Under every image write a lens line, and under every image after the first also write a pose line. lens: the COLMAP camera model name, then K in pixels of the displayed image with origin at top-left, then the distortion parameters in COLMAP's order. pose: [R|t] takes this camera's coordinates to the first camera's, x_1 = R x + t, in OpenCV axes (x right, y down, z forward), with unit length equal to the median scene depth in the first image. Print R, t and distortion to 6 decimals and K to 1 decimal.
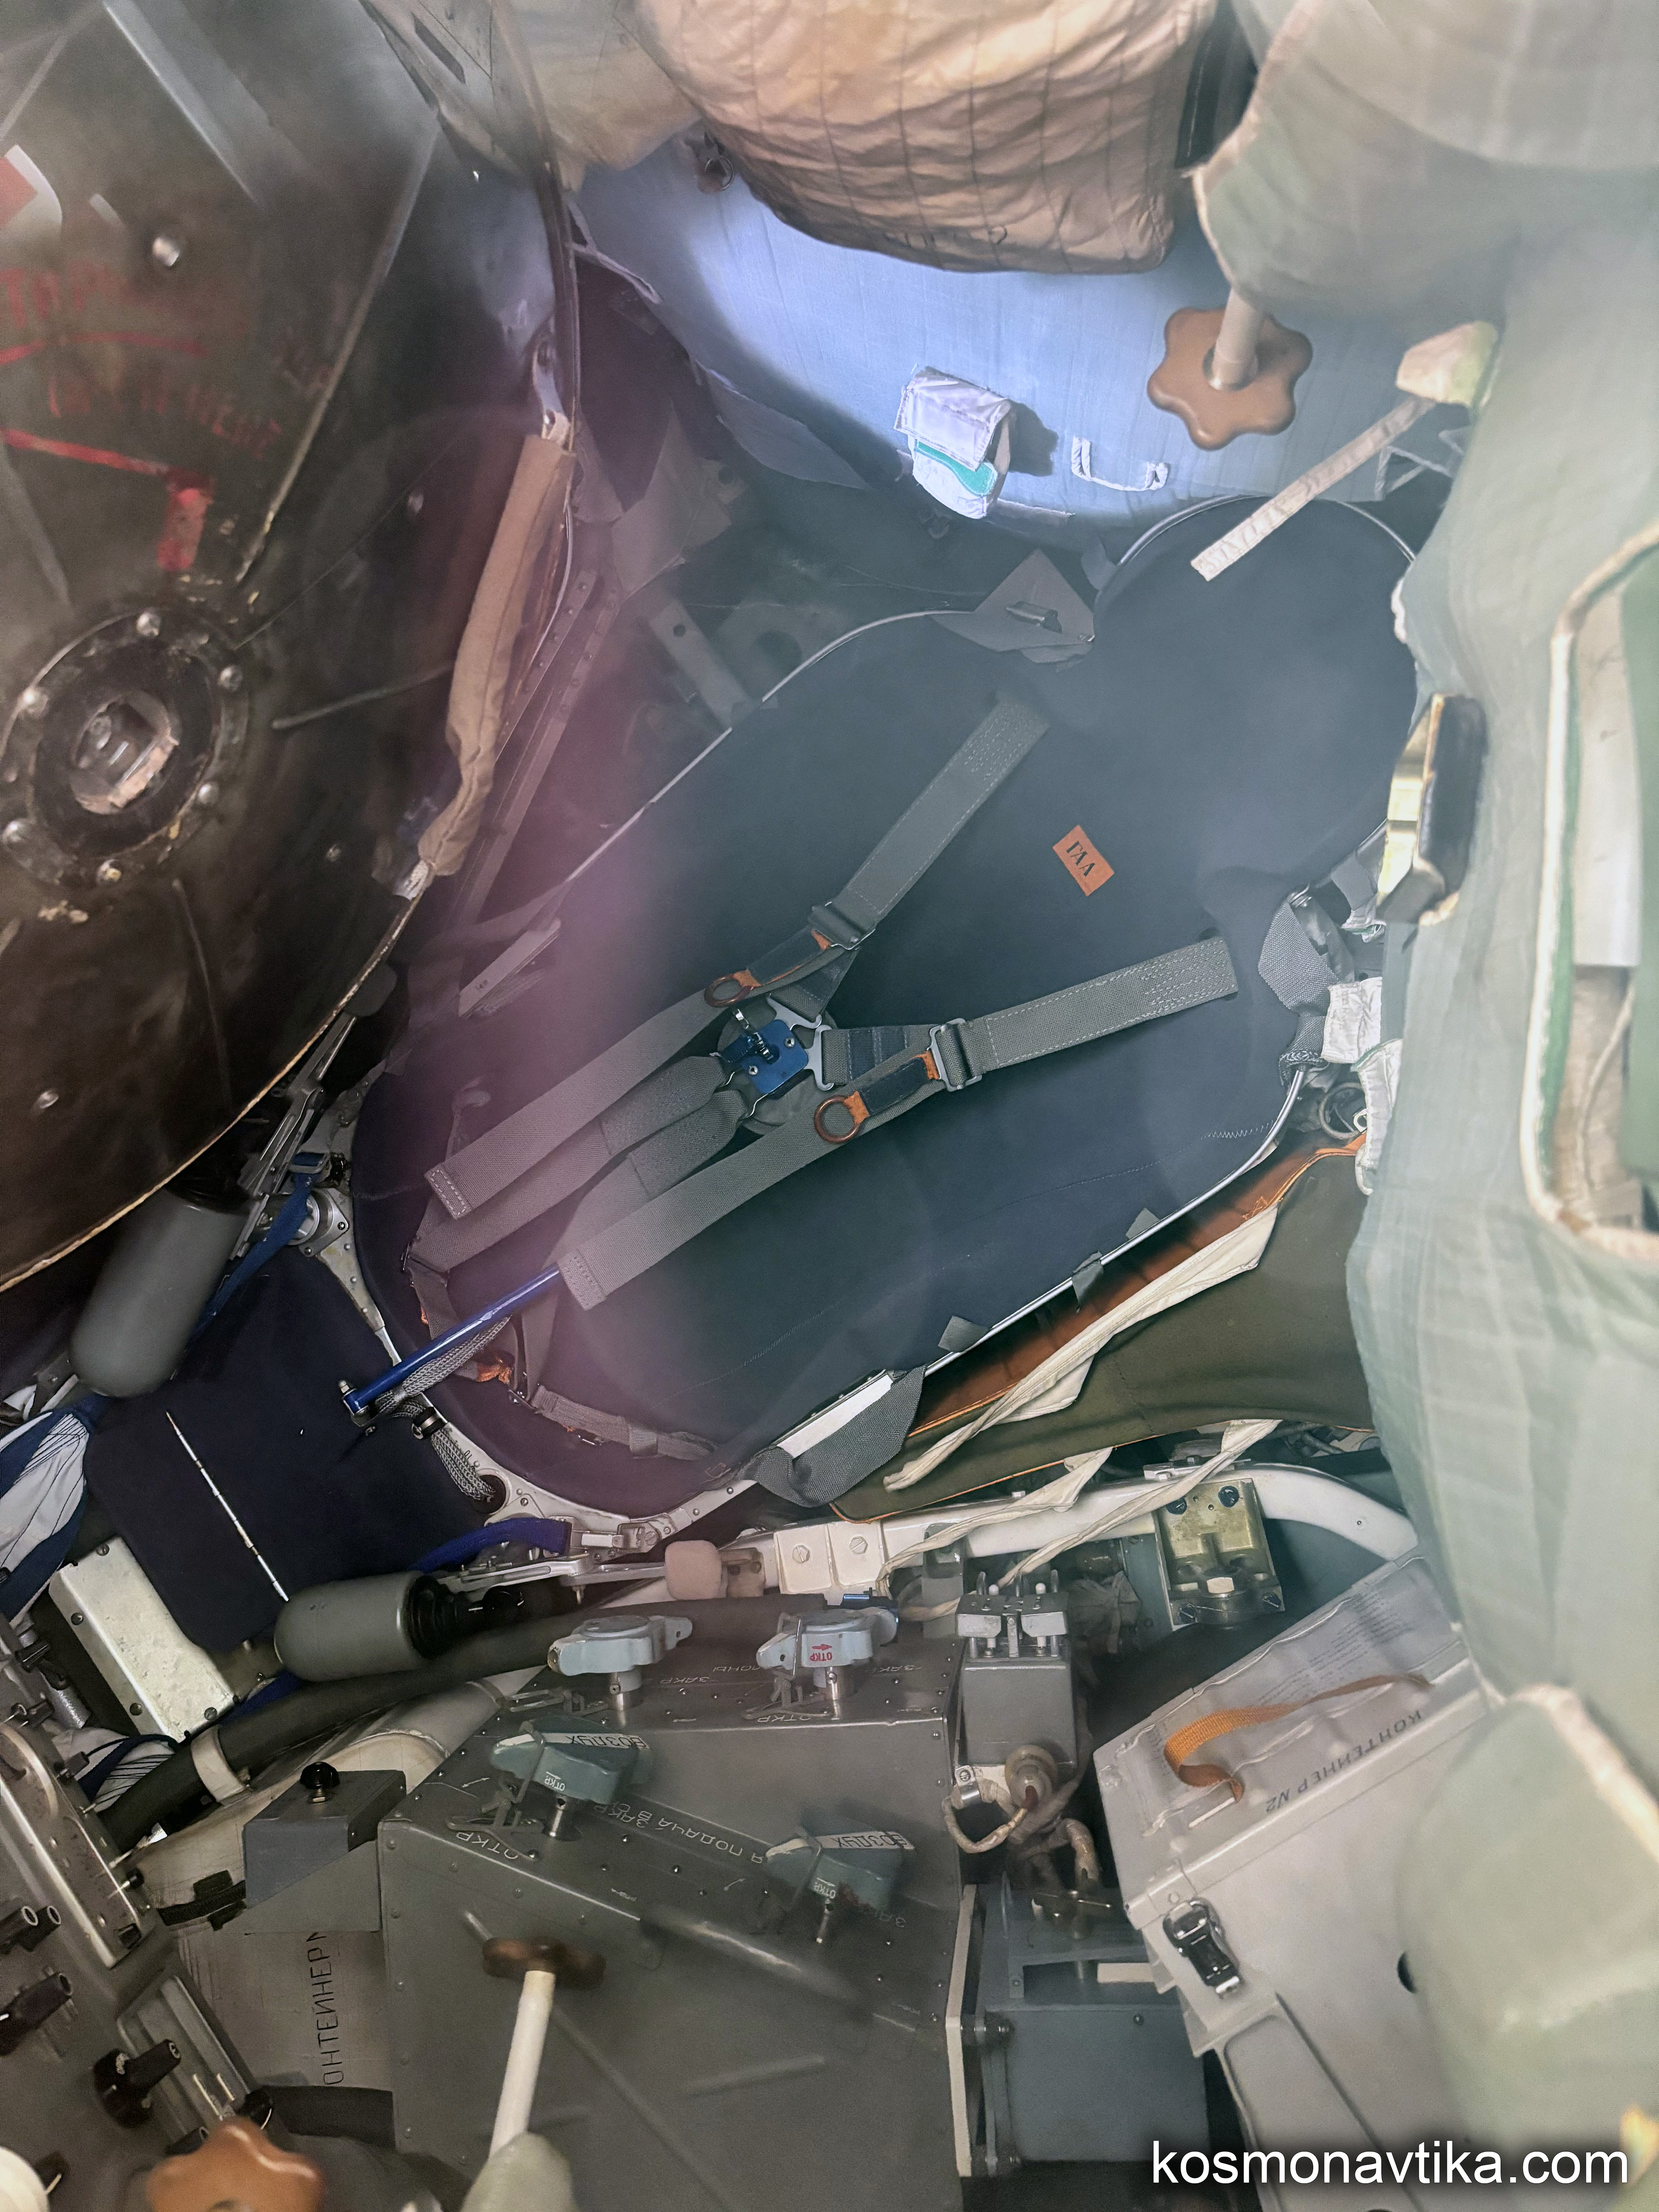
lens RADIAL K [[1660.5, 0, 823.4], [0, 1660.5, 1097.2], [0, 0, 1]] dist [0.033127, -0.029302]
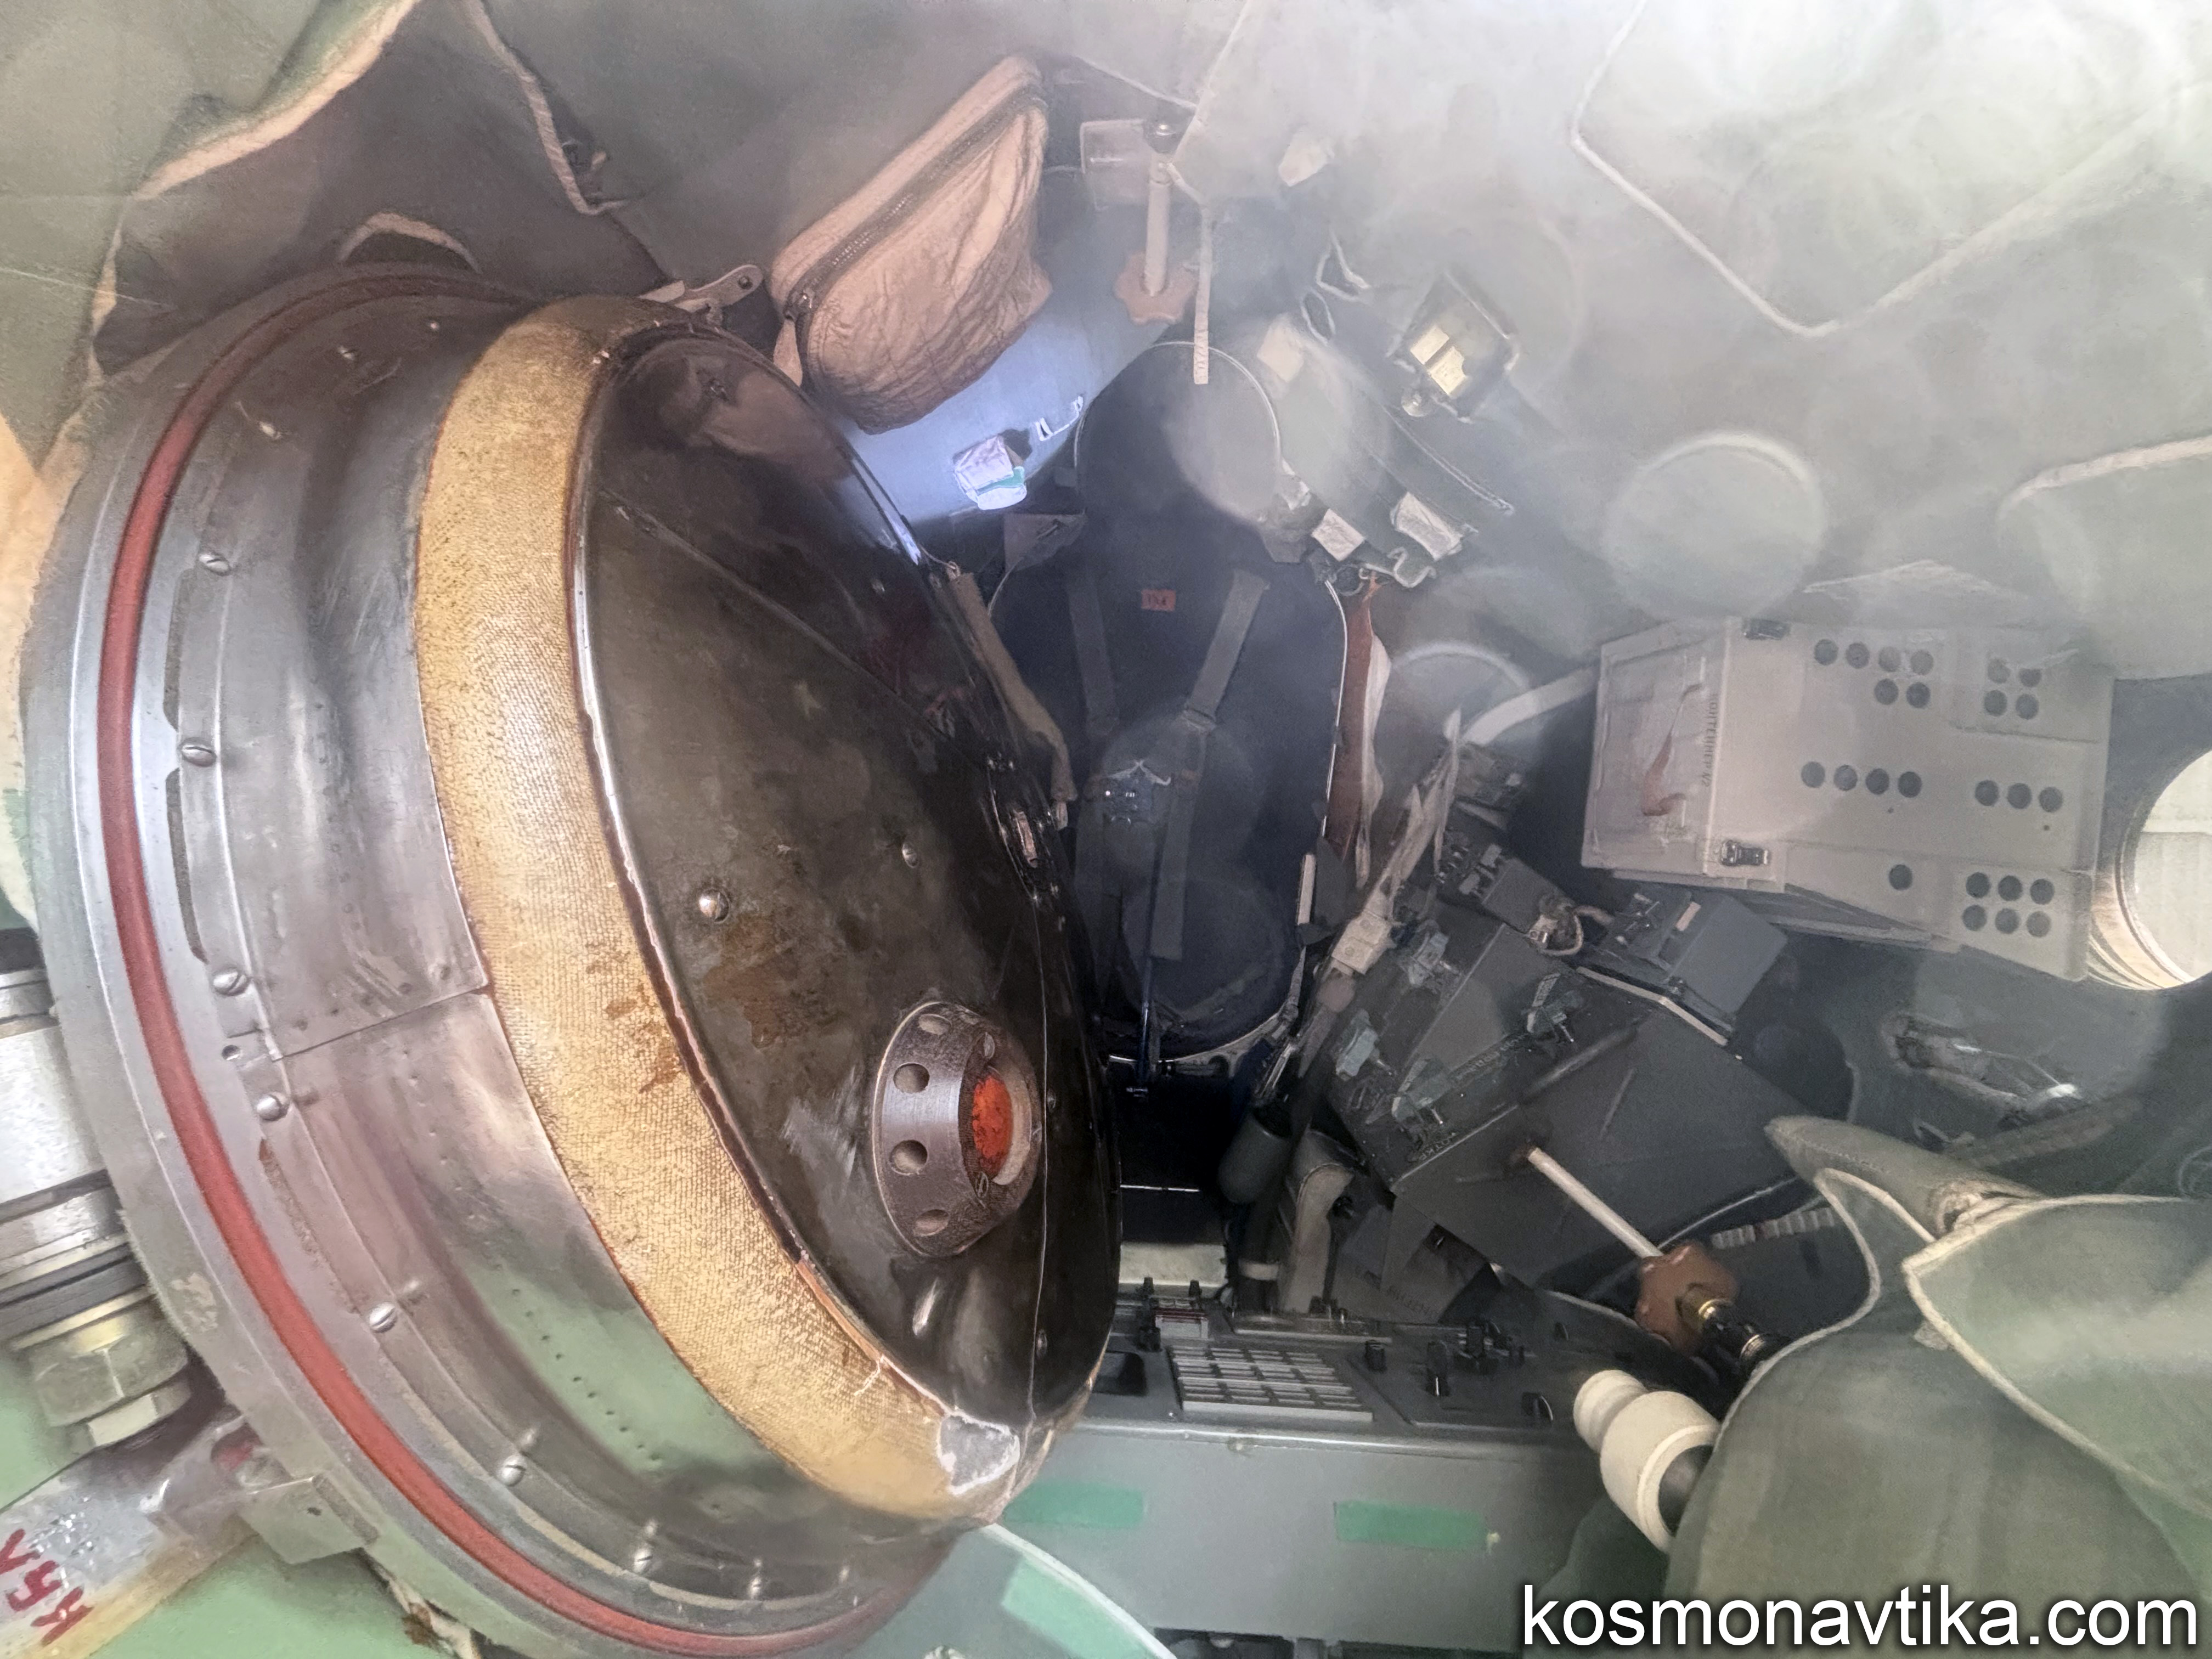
lens RADIAL K [[882.4, 0, 1106.0], [0, 882.4, 829.5], [0, 0, 1]] dist [-0.000303, -0.000141]
pose [[0.628582, -0.770154, 0.108383, -0.201393], [0.769689, 0.636007, 0.055455, -0.084896], [-0.111641, 0.048563, 0.992561, 0.040603]]
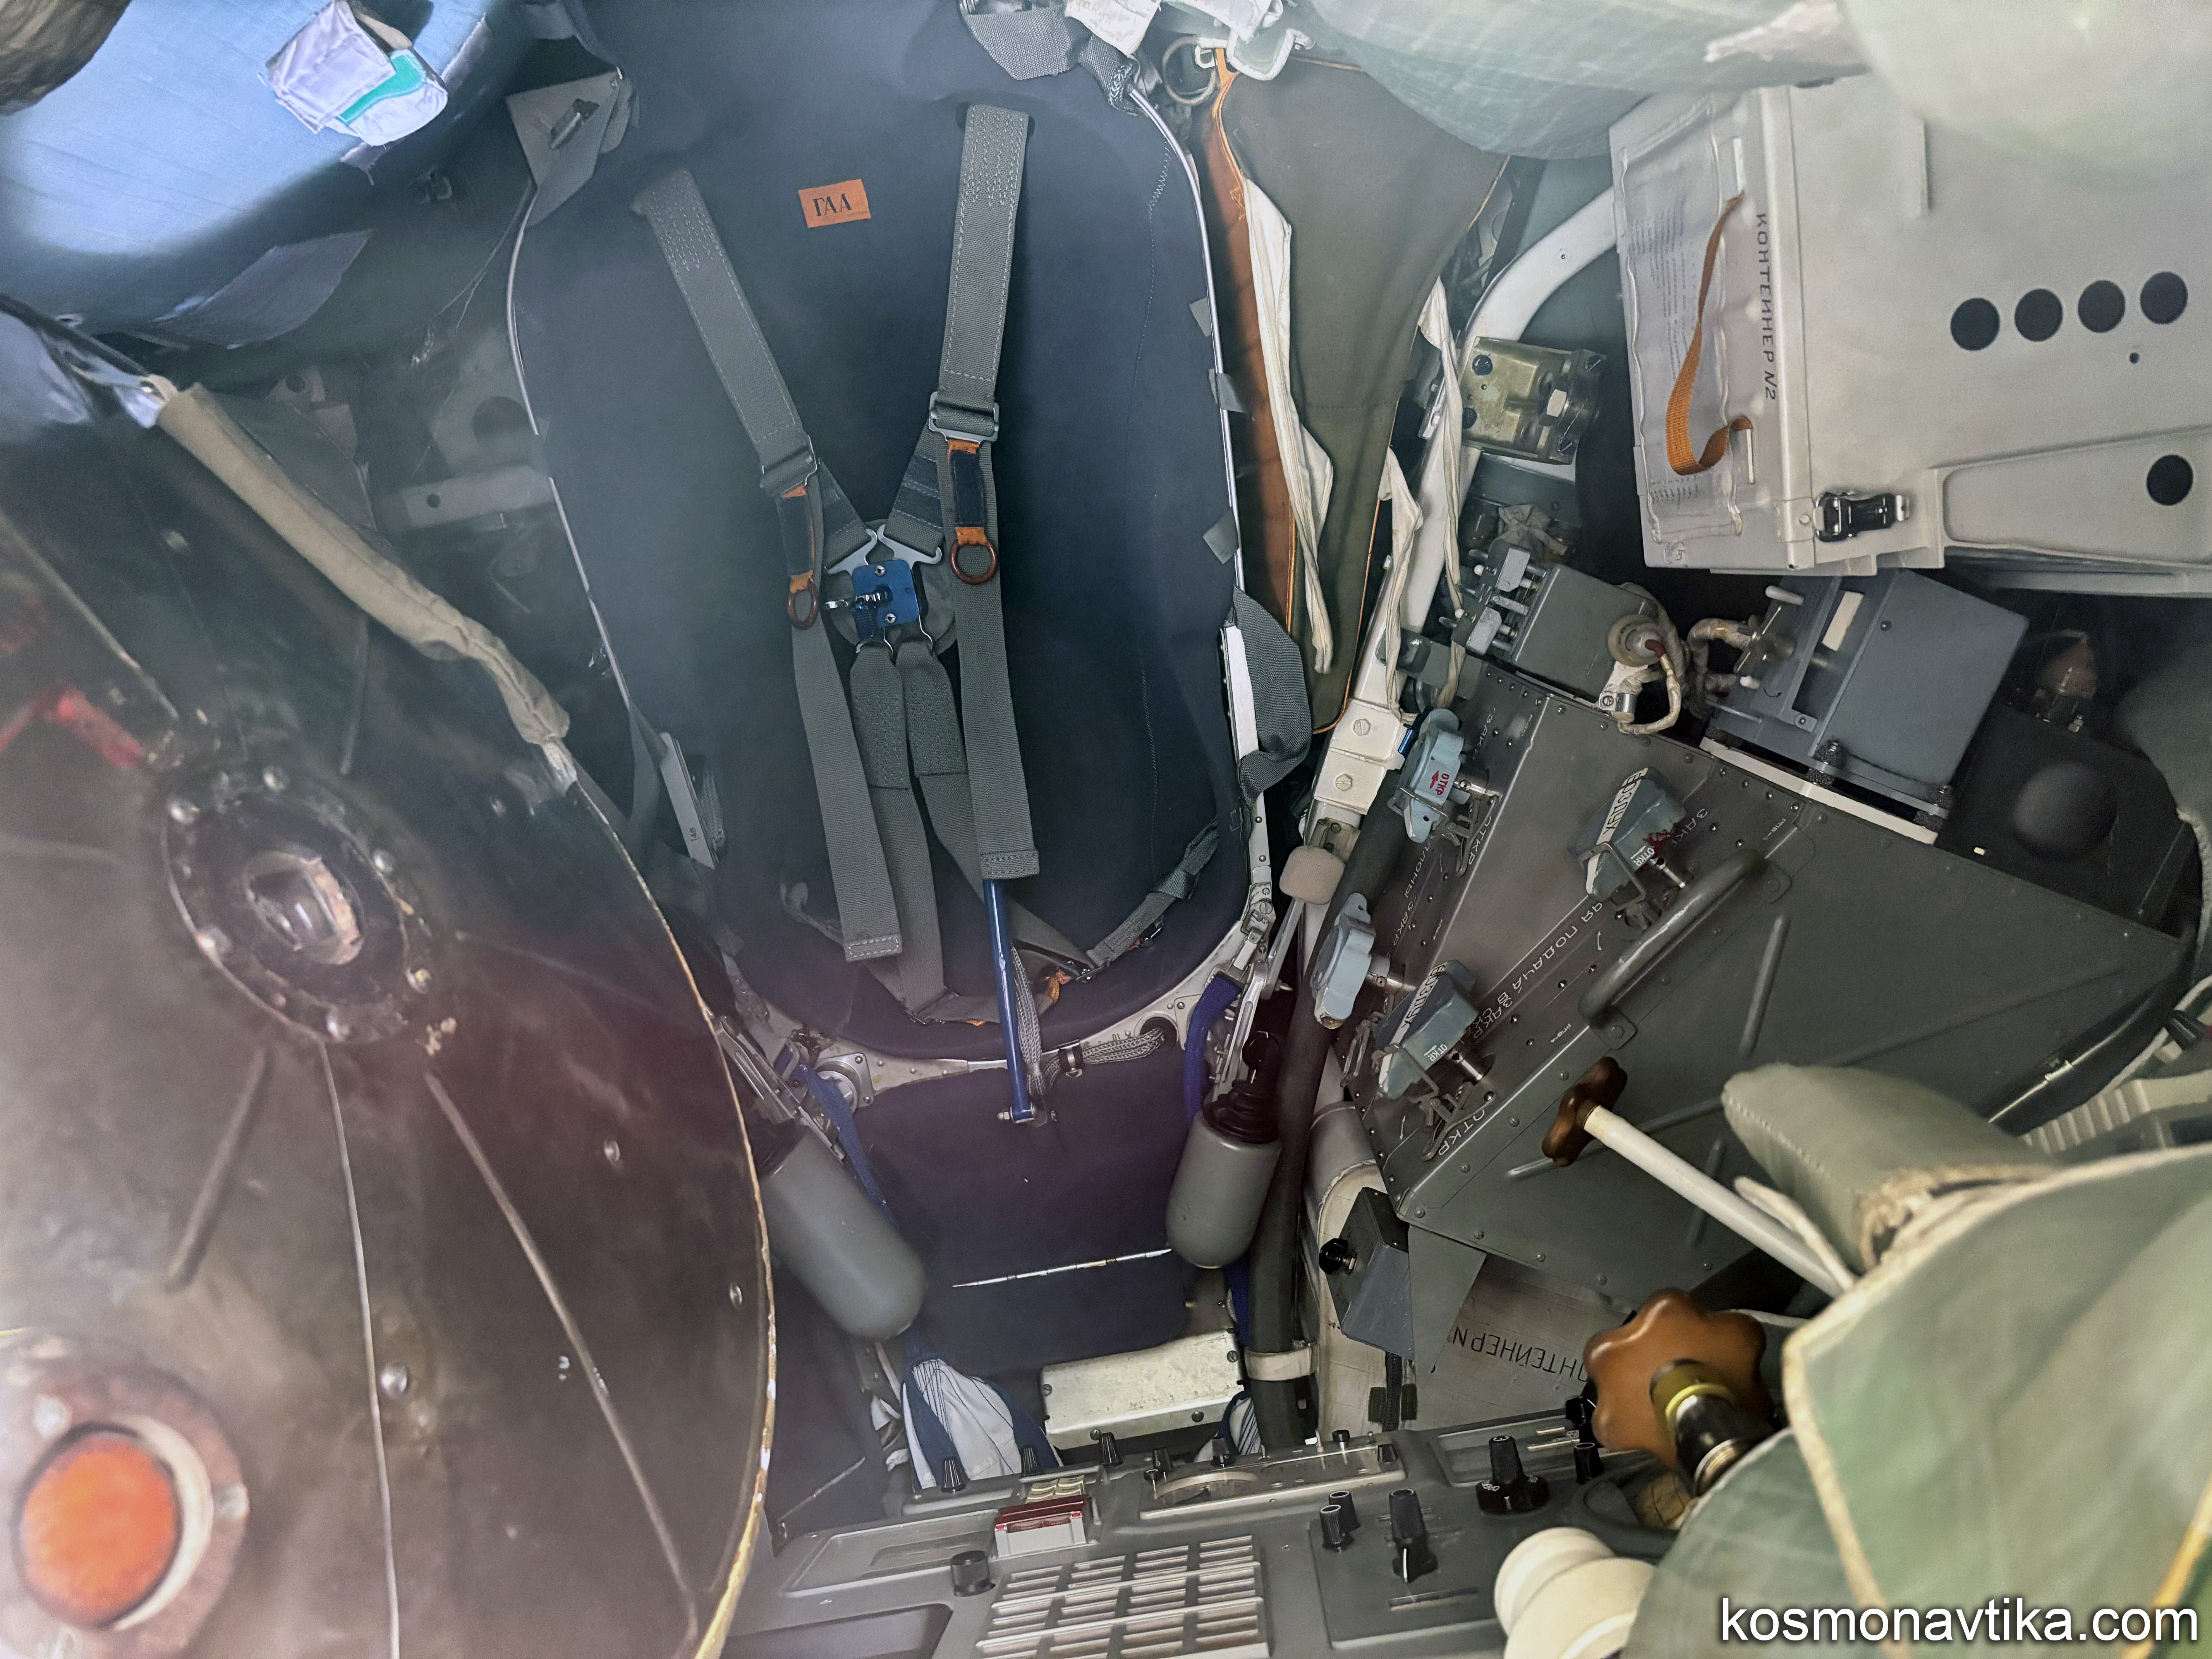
lens RADIAL K [[1660.5, 0, 1106.0], [0, 1660.5, 829.5], [0, 0, 1]] dist [0.033127, -0.029302]
pose [[0.430280, -0.901597, -0.044516, -0.061810], [0.897571, 0.422070, 0.127374, 0.028150], [-0.096051, -0.094762, 0.990855, 0.006788]]
